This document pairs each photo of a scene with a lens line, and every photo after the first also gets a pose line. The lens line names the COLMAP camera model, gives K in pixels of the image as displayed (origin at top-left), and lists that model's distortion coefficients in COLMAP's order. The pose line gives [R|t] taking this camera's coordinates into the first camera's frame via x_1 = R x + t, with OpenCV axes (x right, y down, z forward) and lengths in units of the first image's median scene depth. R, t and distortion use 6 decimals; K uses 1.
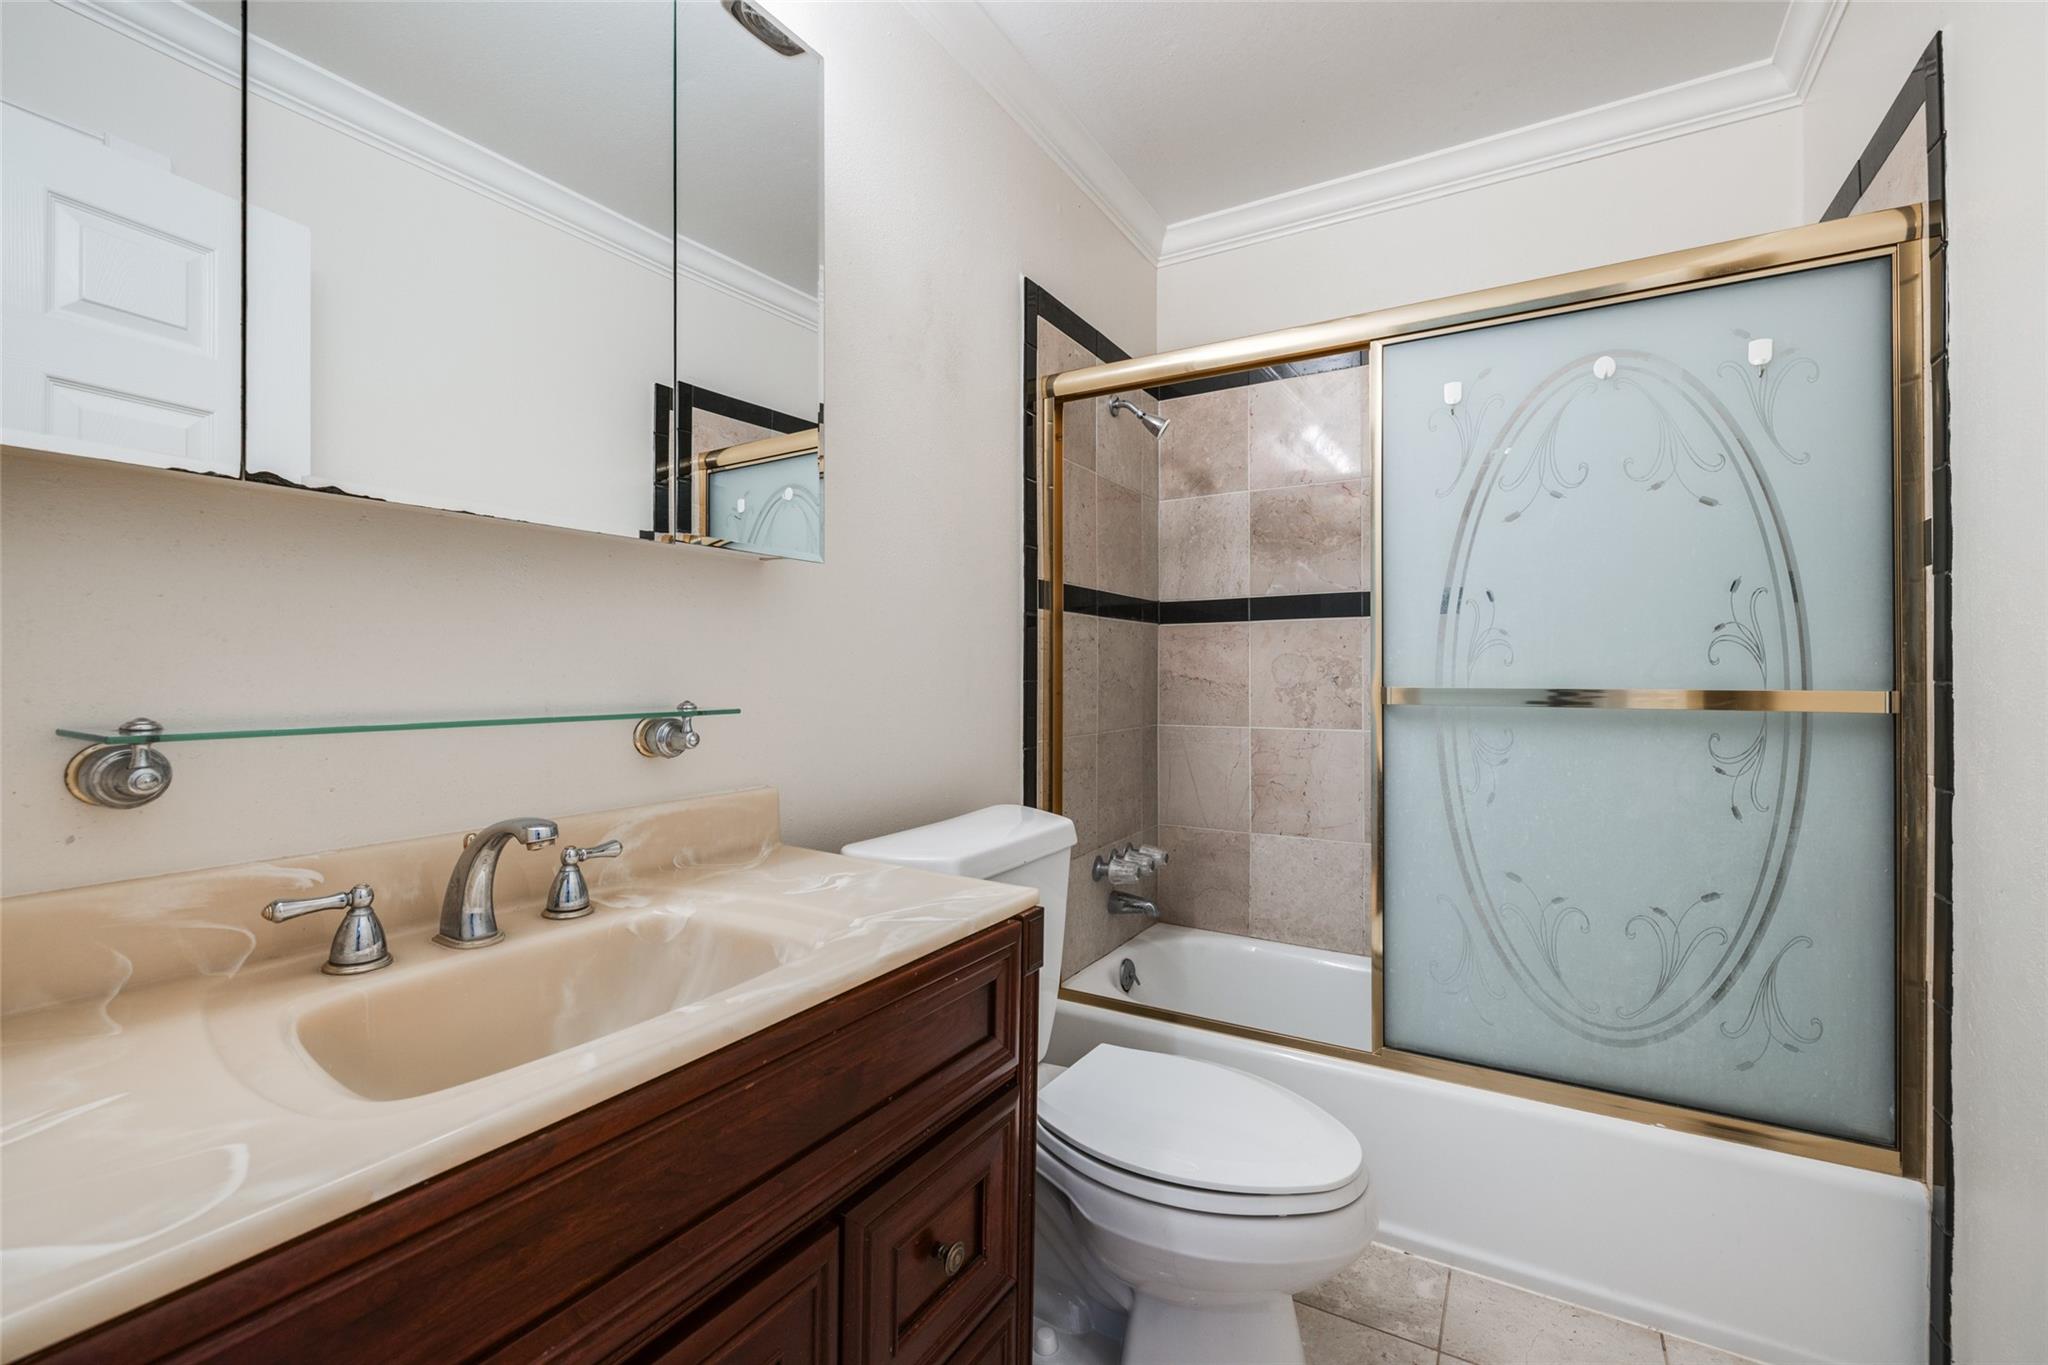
lens RADIAL K [[868.2, 0, 1020.4], [0, 868.2, 674.0], [0, 0, 1]] dist [-0.000844, 0.000517]
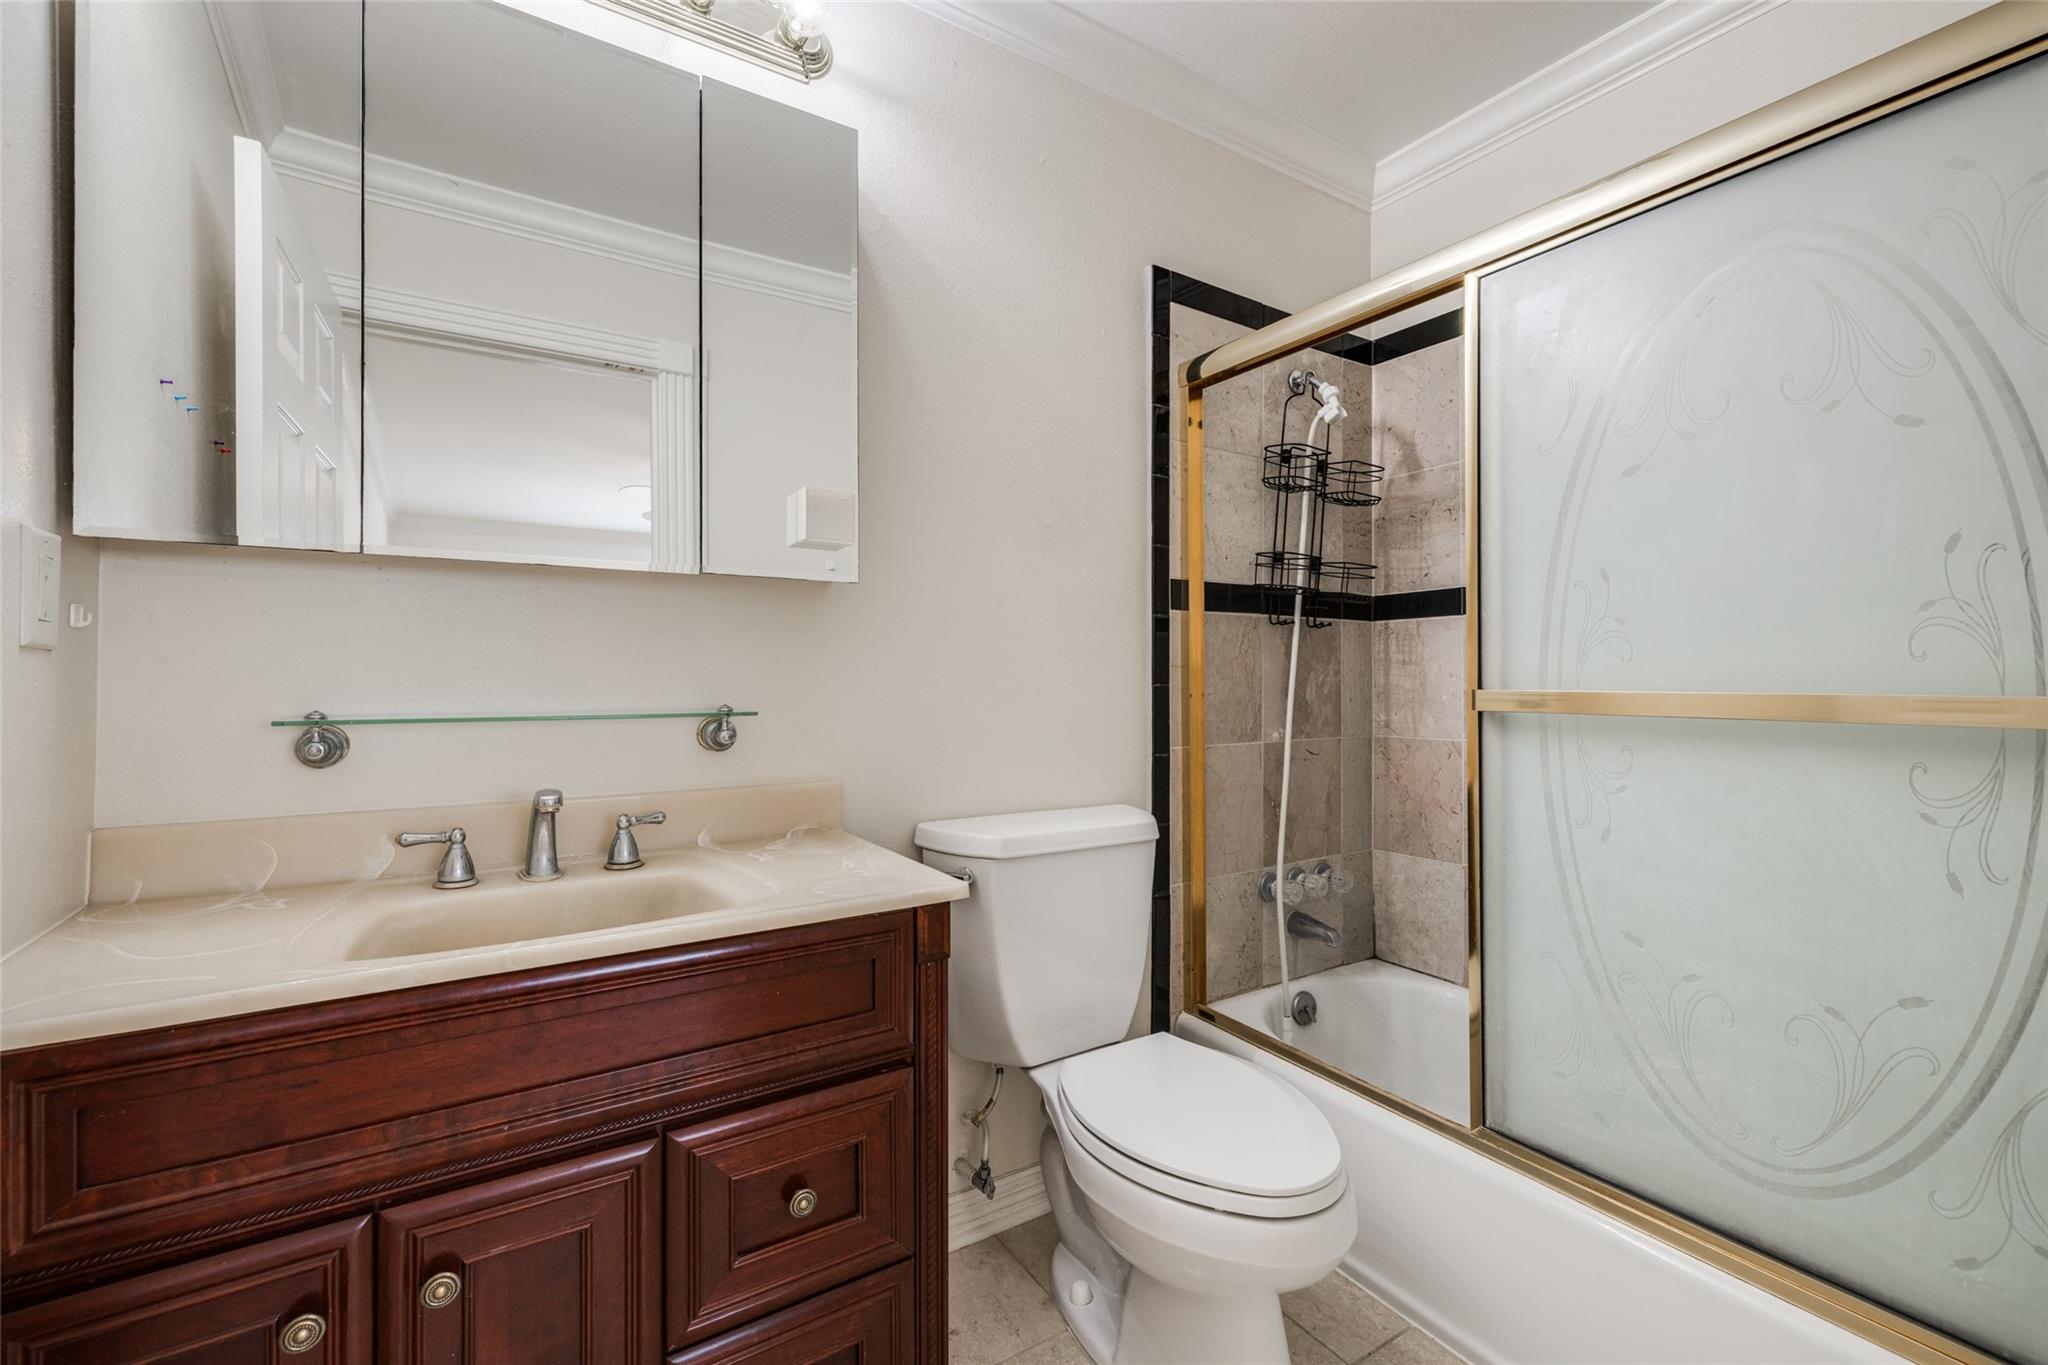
lens RADIAL K [[868.2, 0, 961.0], [0, 868.2, 690.3], [0, 0, 1]] dist [-0.000844, 0.000517]
pose [[0.896666, 0.001414, -0.442706, 0.372770], [0.004935, 0.999901, 0.013189, -0.000498], [0.442681, -0.014011, 0.896570, 0.051926]]
